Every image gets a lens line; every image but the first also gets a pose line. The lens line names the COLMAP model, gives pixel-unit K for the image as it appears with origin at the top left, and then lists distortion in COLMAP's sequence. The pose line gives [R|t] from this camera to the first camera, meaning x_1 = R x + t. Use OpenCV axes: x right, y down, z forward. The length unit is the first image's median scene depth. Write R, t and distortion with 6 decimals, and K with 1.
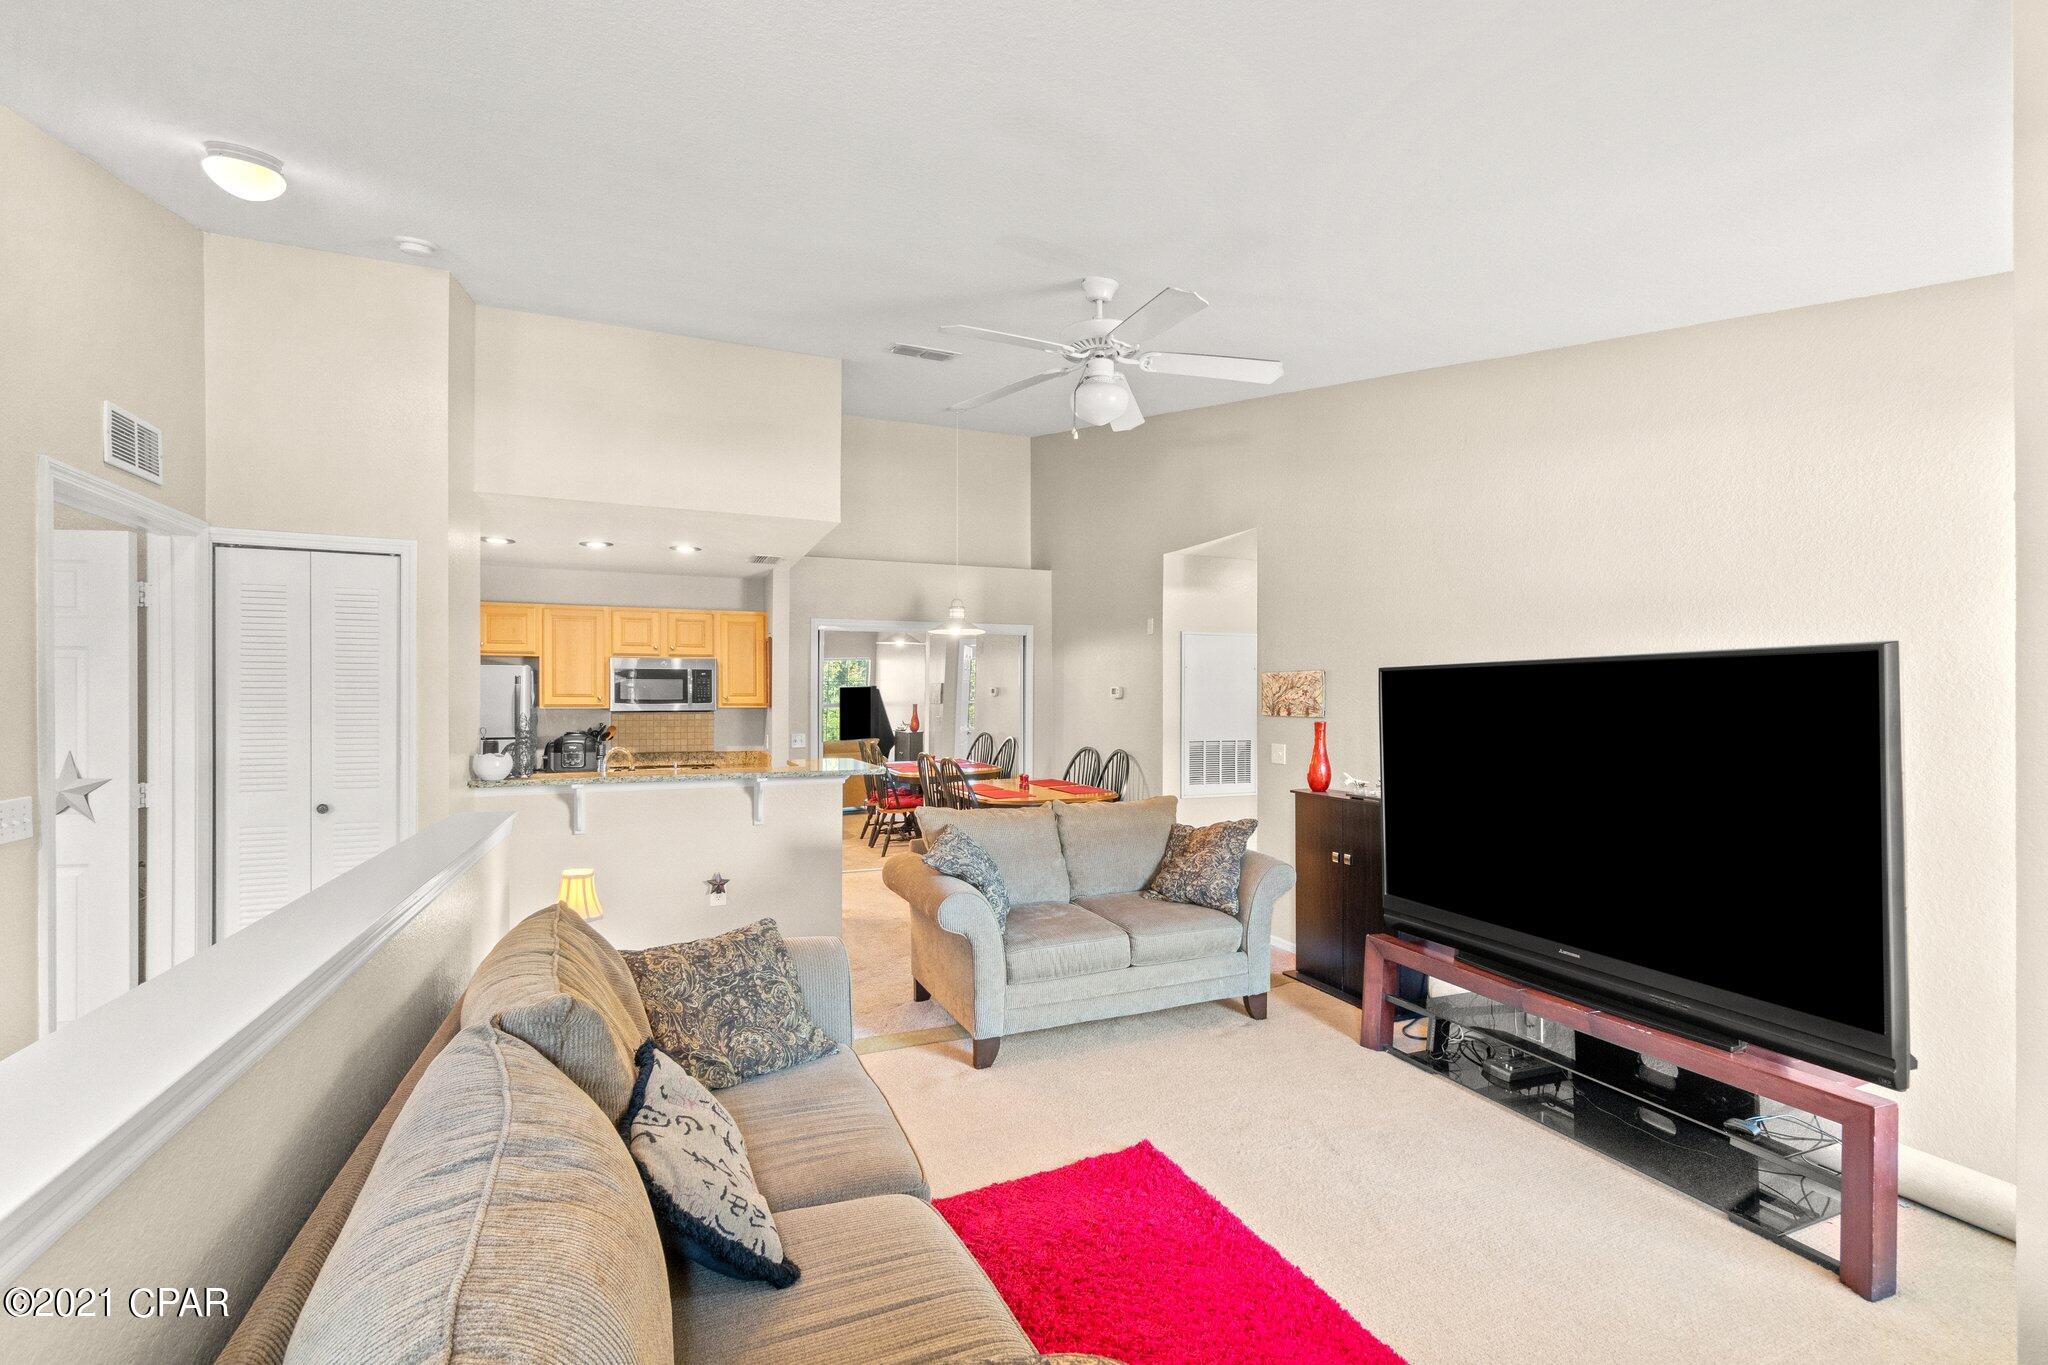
lens RADIAL K [[883.8, 0, 1027.0], [0, 883.8, 688.3], [0, 0, 1]] dist [-0.001863, 0.000091]
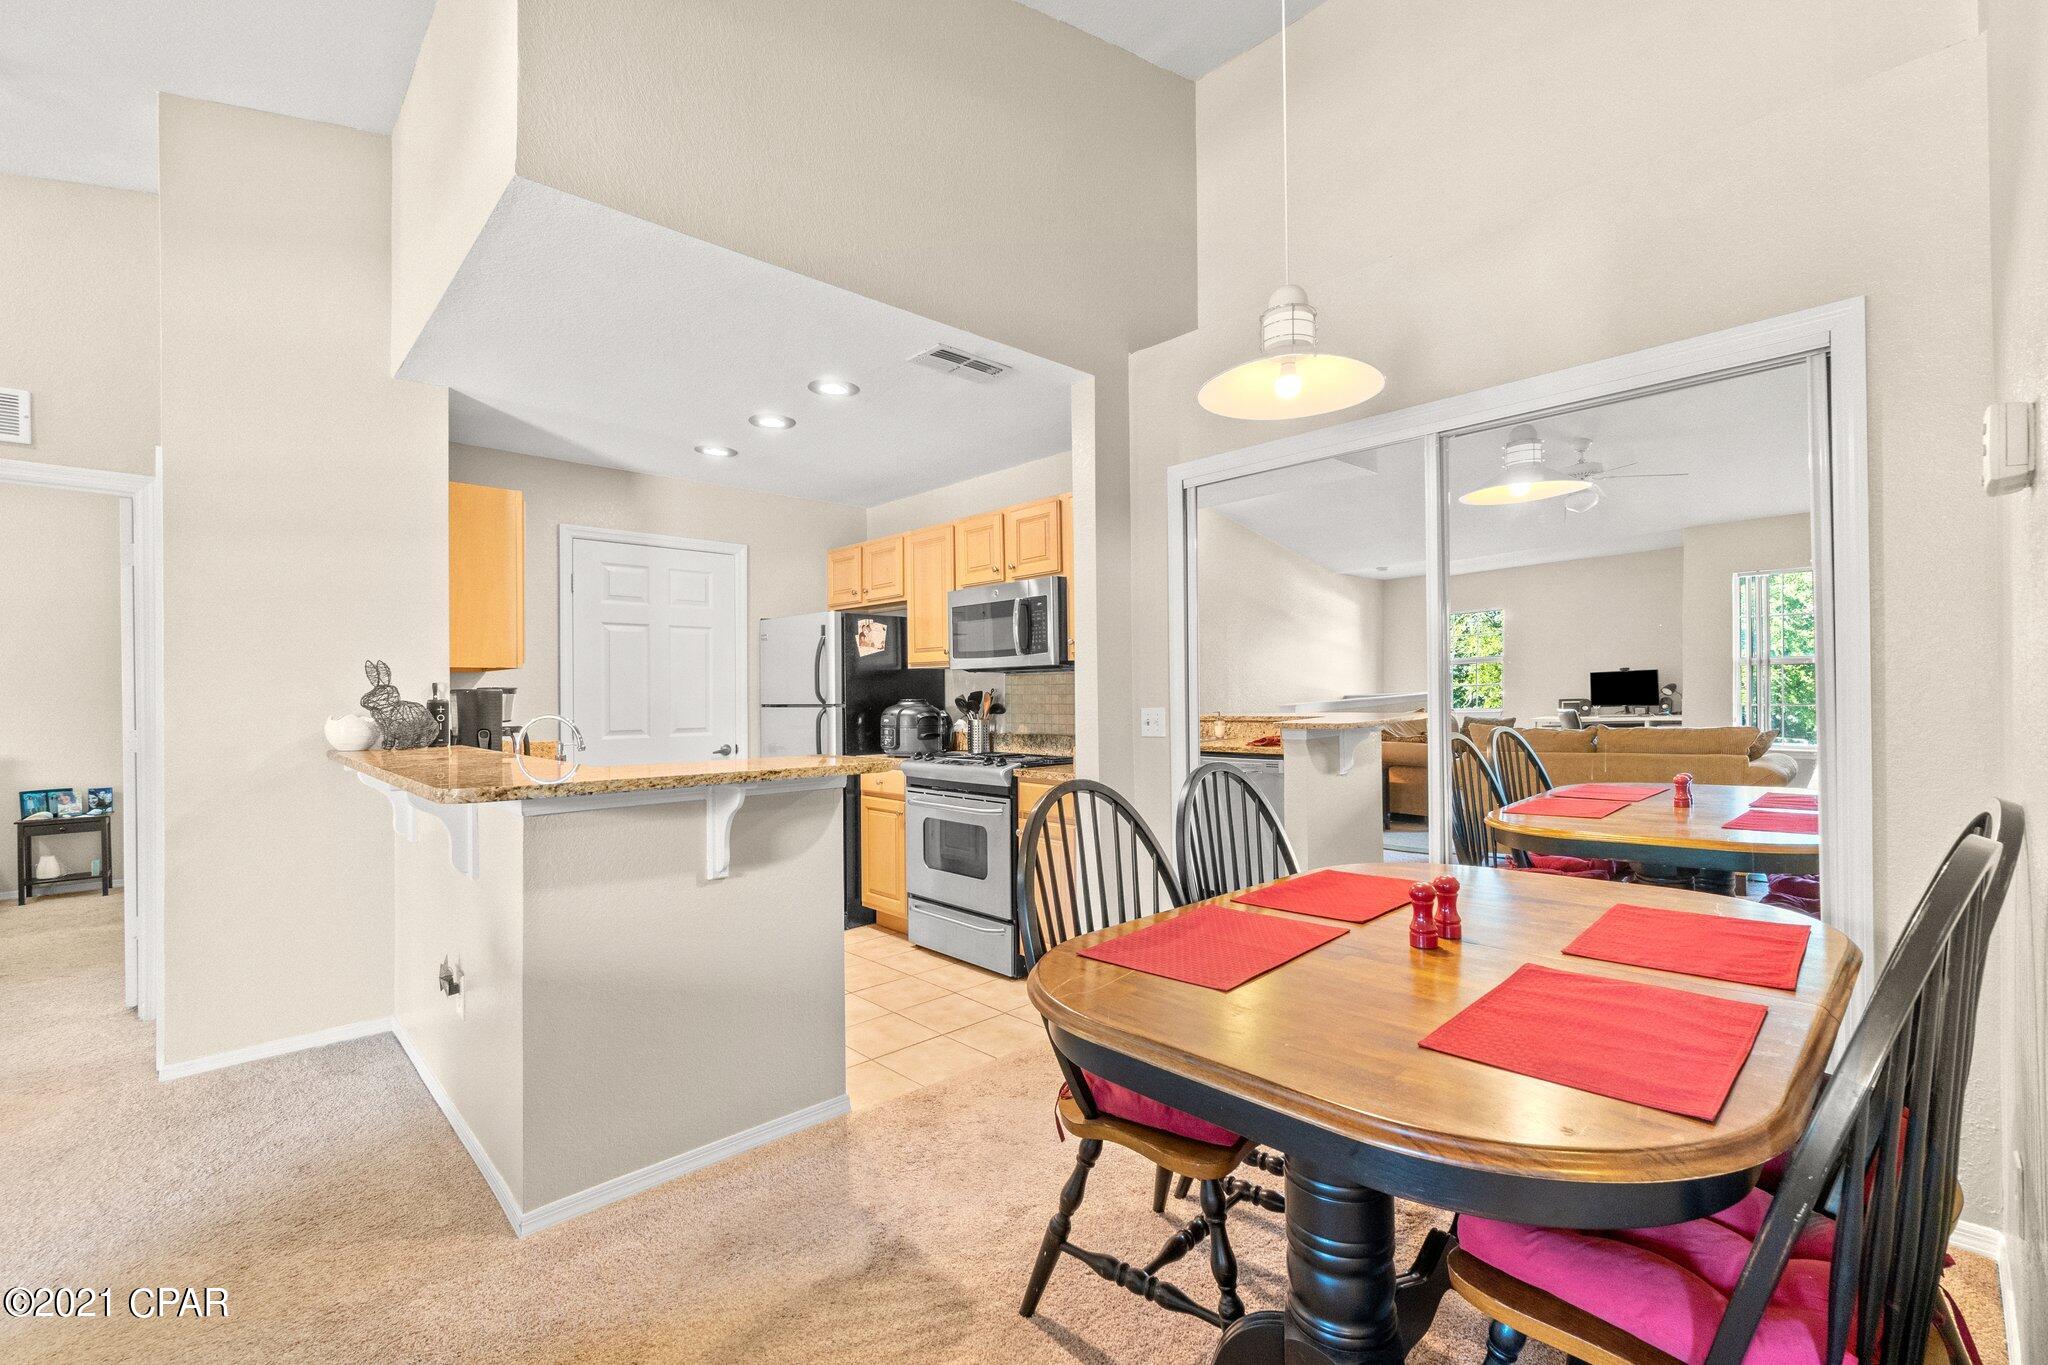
lens RADIAL K [[883.8, 0, 1027.0], [0, 883.8, 688.3], [0, 0, 1]] dist [-0.001863, 0.000091]
pose [[0.347288, -0.007774, -0.937726, 0.247698], [0.024574, 0.999698, 0.000814, 0.052826], [0.937436, -0.023326, 0.347374, 1.058498]]
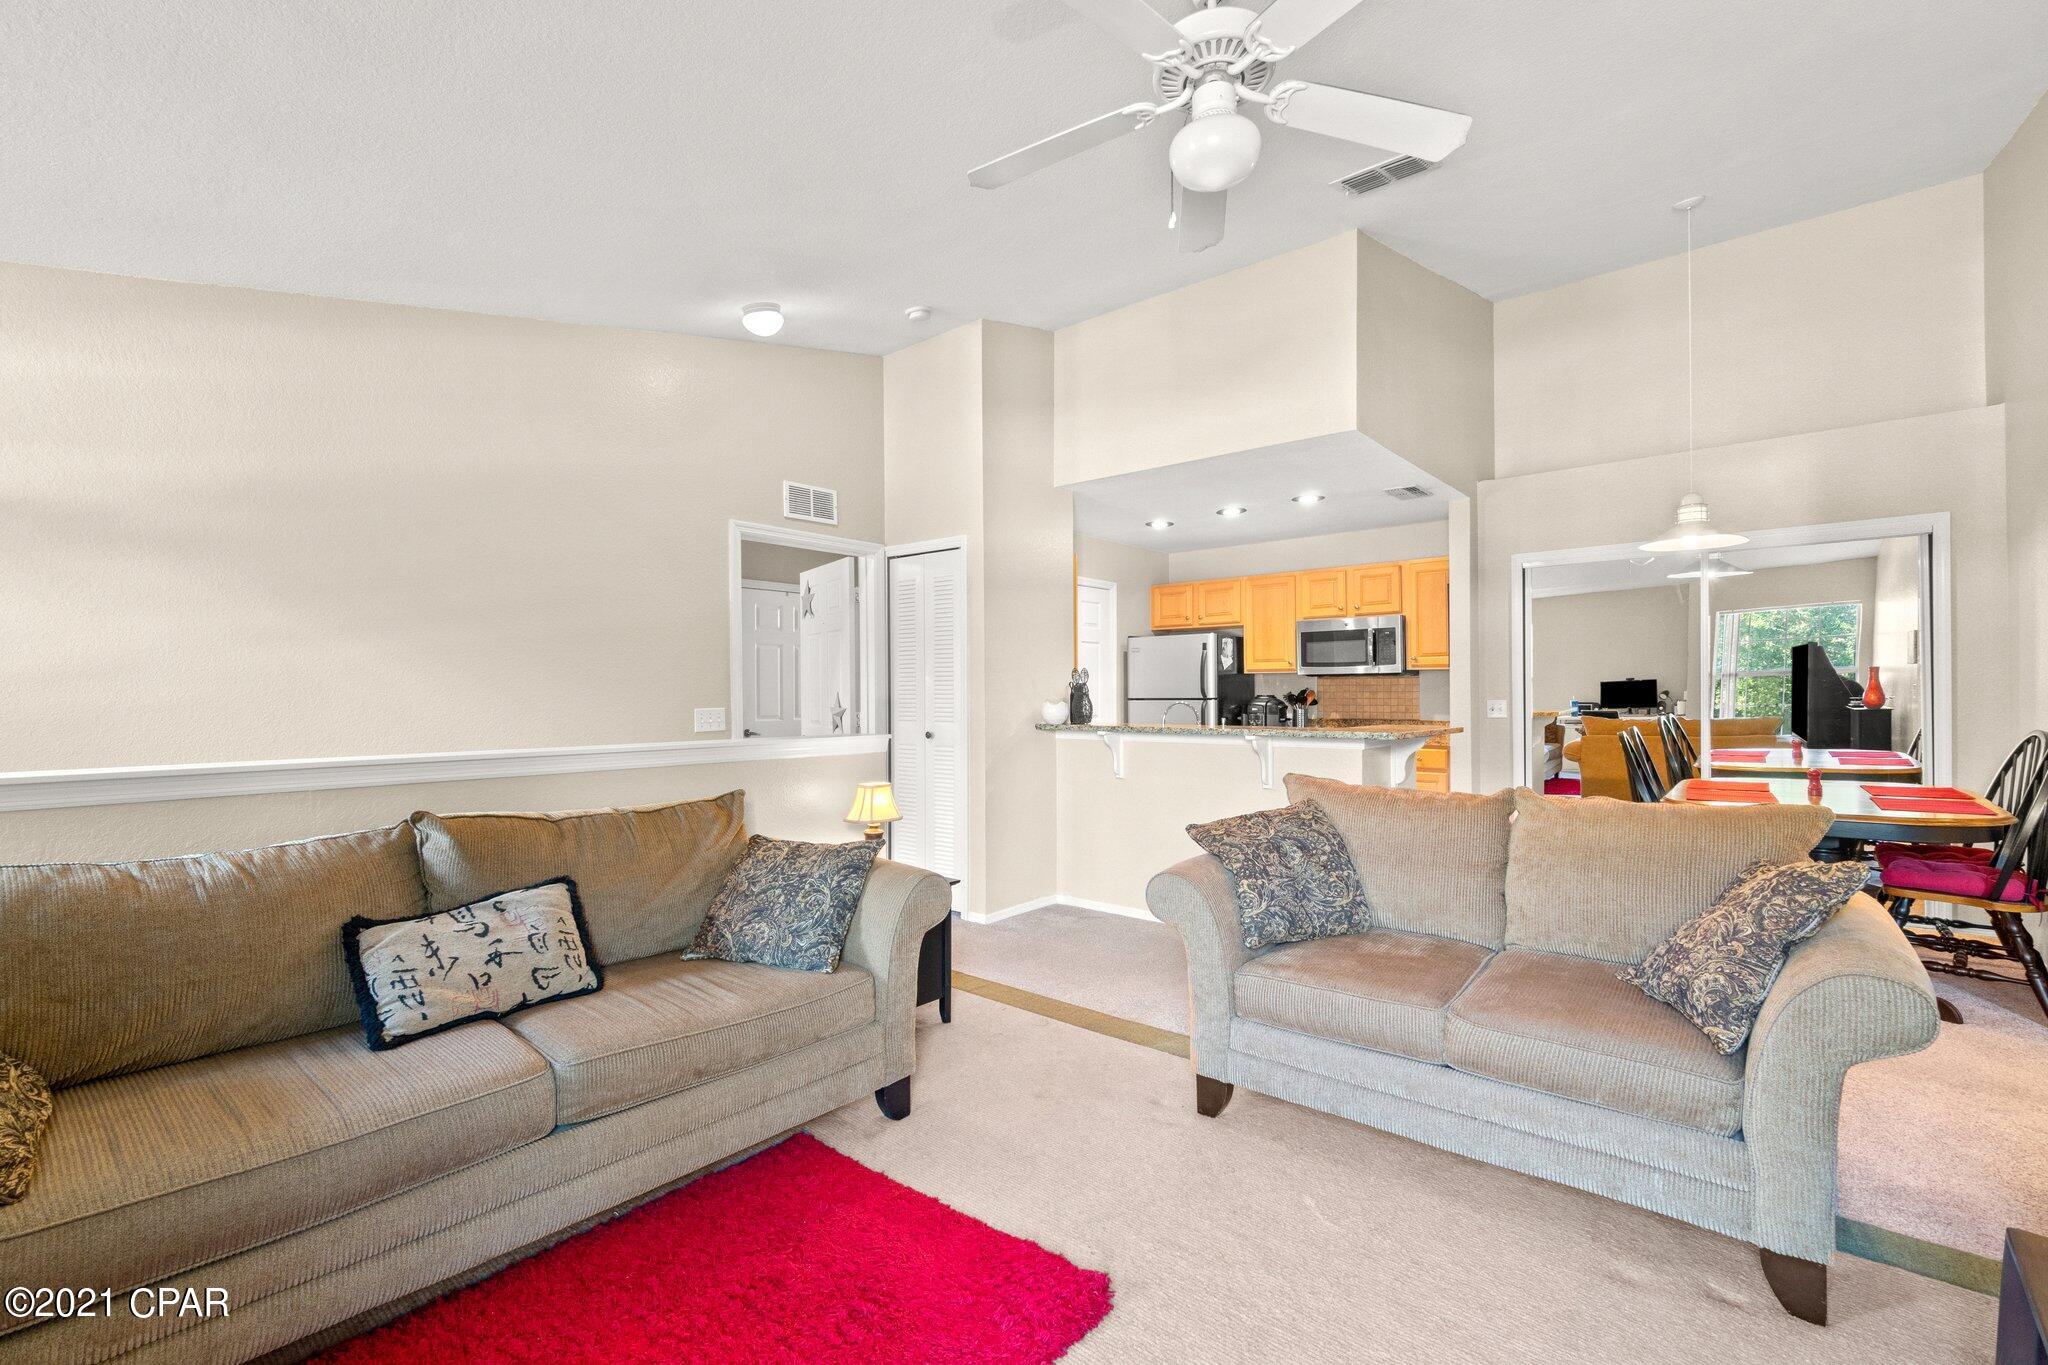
lens RADIAL K [[877.7, 0, 1026.7], [0, 877.7, 684.5], [0, 0, 1]] dist [-0.000408, 0.000118]
pose [[0.447491, -0.010654, -0.894225, 0.367498], [0.018740, 0.999821, -0.002534, 0.043184], [0.894092, -0.015624, 0.447610, 0.357896]]
